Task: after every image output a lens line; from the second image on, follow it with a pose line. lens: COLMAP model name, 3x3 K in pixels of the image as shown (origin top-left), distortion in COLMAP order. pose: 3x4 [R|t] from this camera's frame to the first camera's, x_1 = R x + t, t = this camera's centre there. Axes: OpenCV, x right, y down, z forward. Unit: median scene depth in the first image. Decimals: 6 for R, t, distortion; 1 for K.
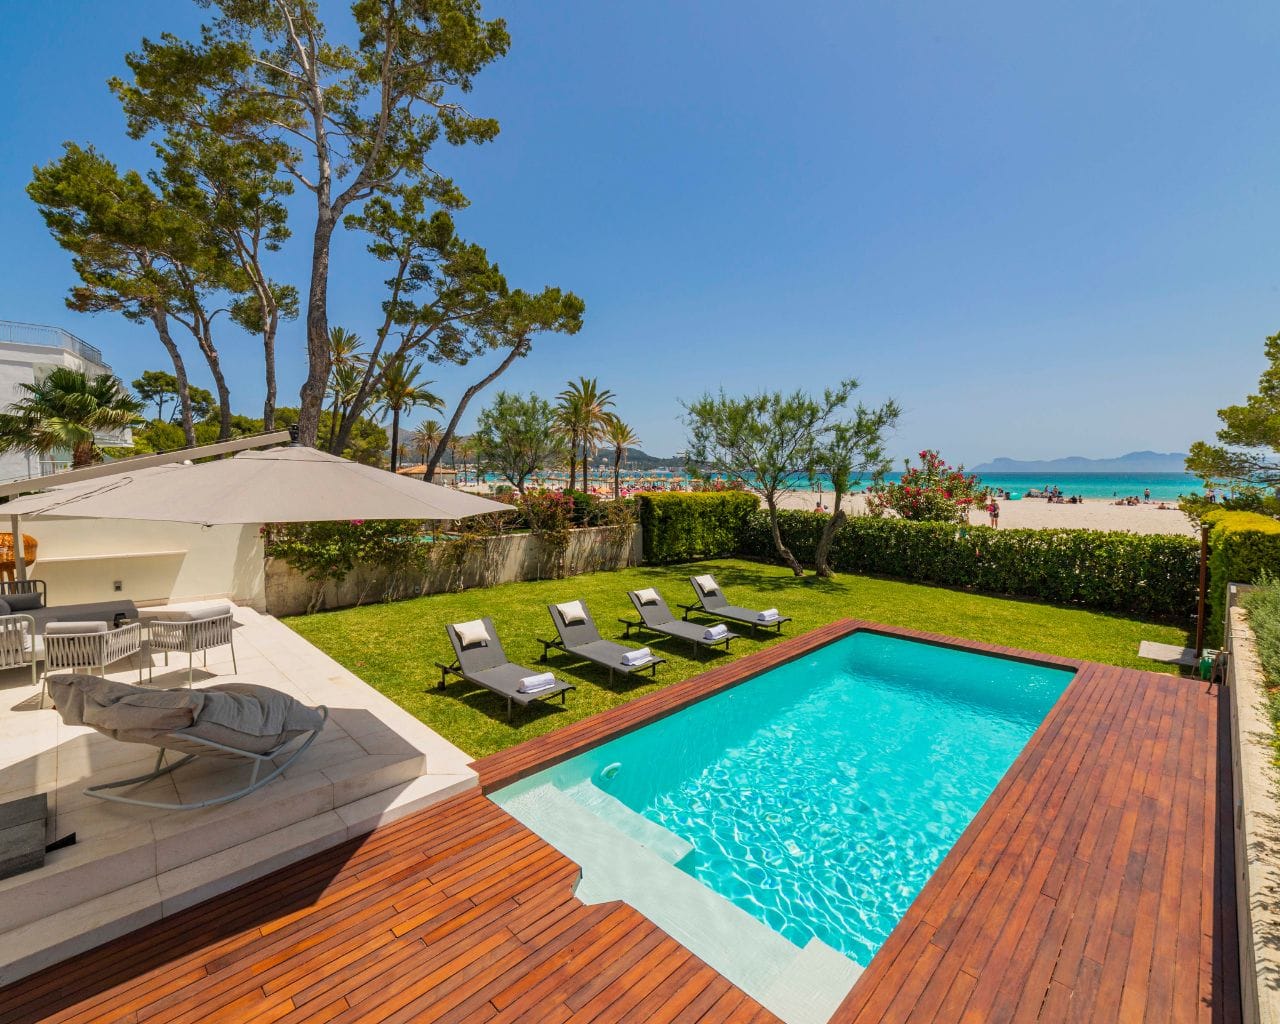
lens RADIAL K [[577.9, 0, 640.0], [0, 577.9, 512.0], [0, 0, 1]] dist [-0.043143, 0.022891]
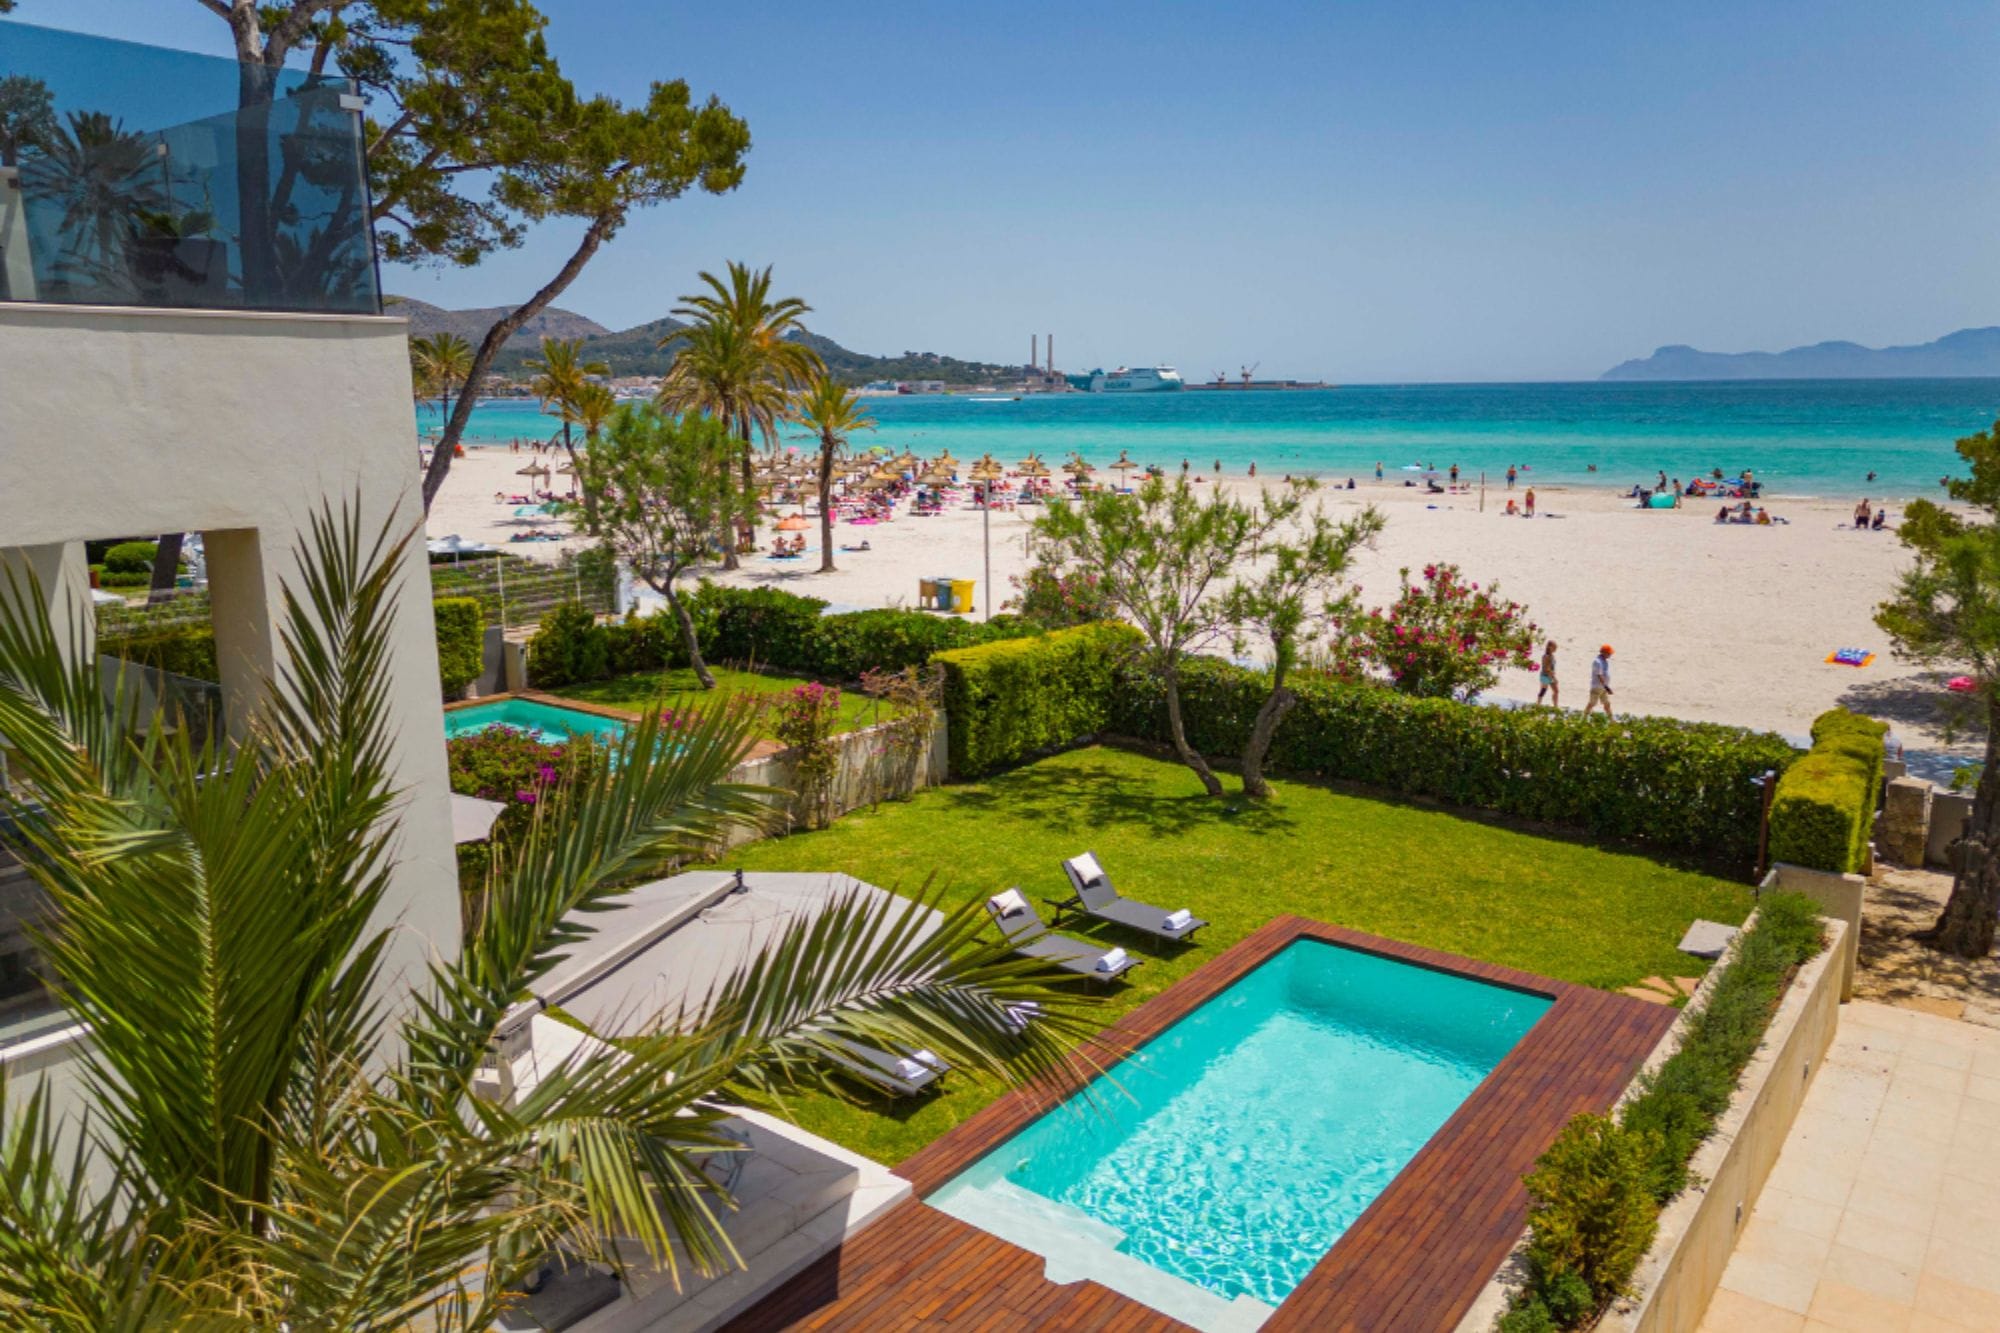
lens RADIAL K [[1430.0, 0, 1000.0], [0, 1430.0, 666.5], [0, 0, 1]] dist [0.090897, -0.108651]
pose [[0.991610, -0.035312, 0.124353, -0.125660], [0.016977, 0.989209, 0.145522, -0.240627], [-0.128149, -0.142190, 0.981509, -0.412727]]
